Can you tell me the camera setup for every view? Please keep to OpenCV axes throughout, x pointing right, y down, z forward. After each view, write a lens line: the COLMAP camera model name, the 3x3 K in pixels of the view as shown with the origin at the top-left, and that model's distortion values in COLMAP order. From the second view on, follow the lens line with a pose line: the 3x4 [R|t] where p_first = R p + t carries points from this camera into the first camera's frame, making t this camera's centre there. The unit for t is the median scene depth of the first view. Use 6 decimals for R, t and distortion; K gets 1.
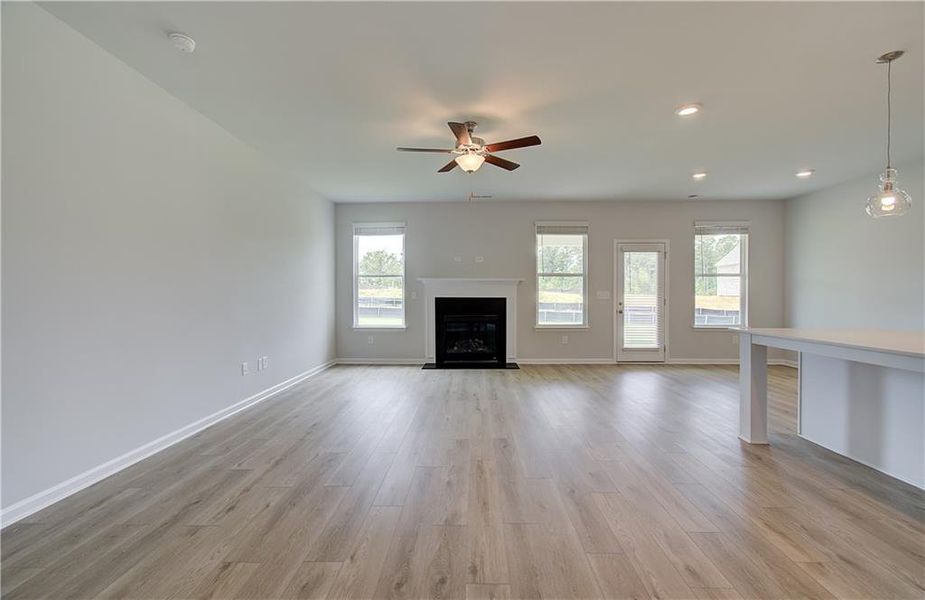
lens RADIAL K [[402.4, 0, 467.5], [0, 402.4, 299.8], [0, 0, 1]] dist [-0.000916, 0.001854]
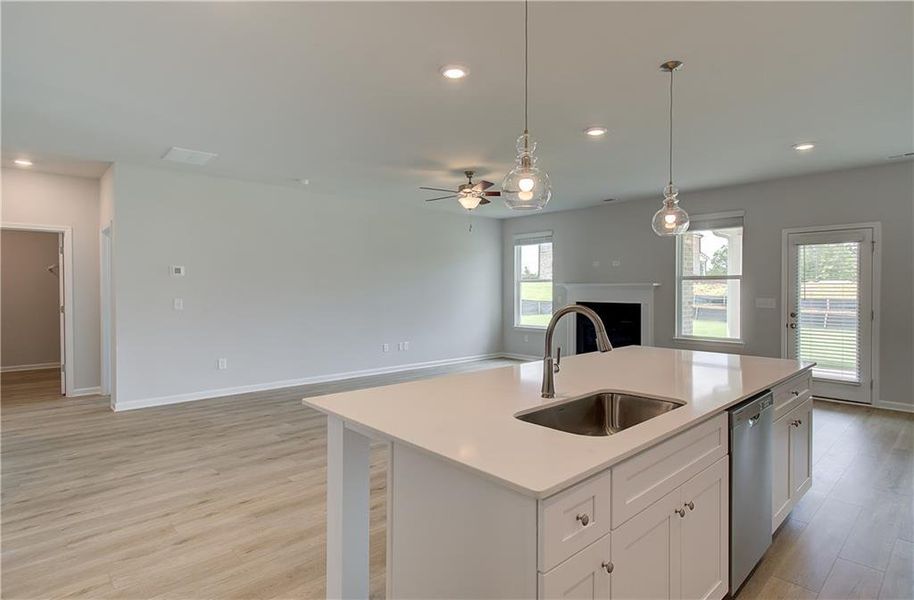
lens RADIAL K [[479.5, 0, 467.3], [0, 479.5, 290.6], [0, 0, 1]] dist [-0.000639, 0.000896]
pose [[0.701779, 0.003488, -0.712386, 0.602826], [-0.009974, 0.999938, -0.004930, -0.025834], [0.712324, 0.010565, 0.701771, -0.049633]]
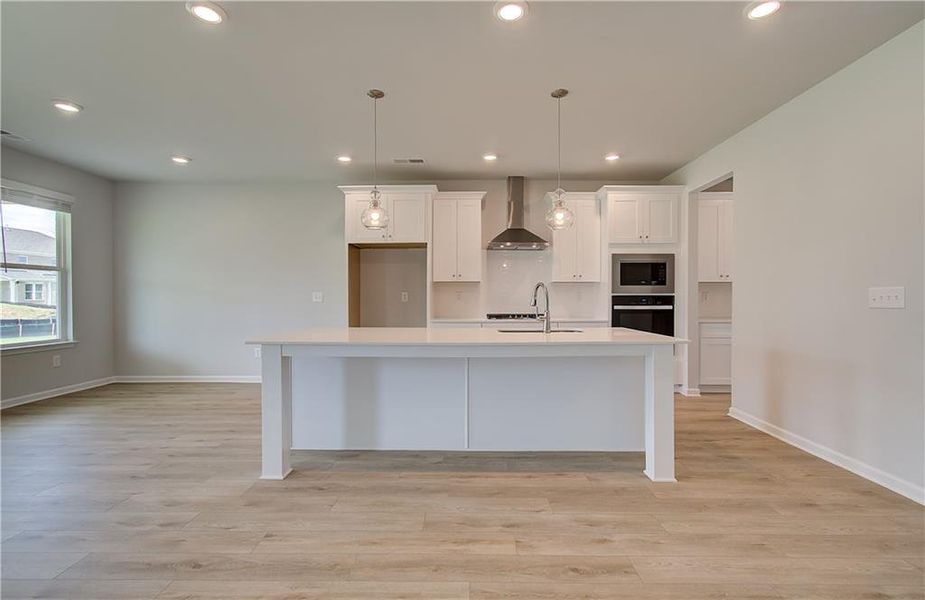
lens RADIAL K [[417.5, 0, 462.0], [0, 417.5, 304.8], [0, 0, 1]] dist [-0.002272, 0.004313]
pose [[-0.005167, -0.020239, 0.999782, -0.065381], [0.013196, 0.999707, 0.020306, -0.004495], [-0.999900, 0.013298, -0.004898, 0.296792]]
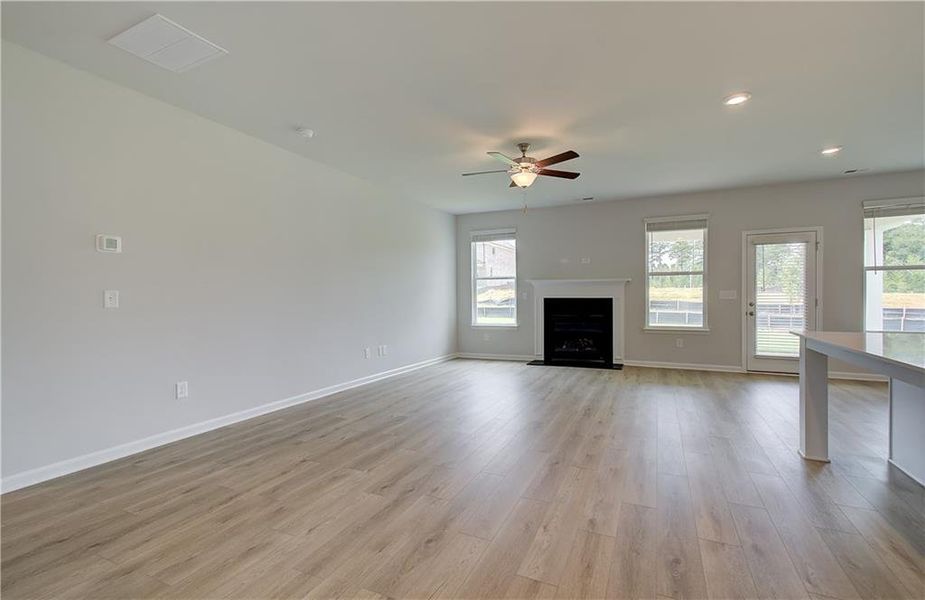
lens RADIAL K [[417.5, 0, 466.3], [0, 417.5, 300.0], [0, 0, 1]] dist [-0.002272, 0.004313]
pose [[0.915892, -0.002212, -0.401419, 0.180531], [0.001516, 0.999997, -0.002052, 0.001139], [0.401422, 0.001271, 0.915892, -0.077728]]
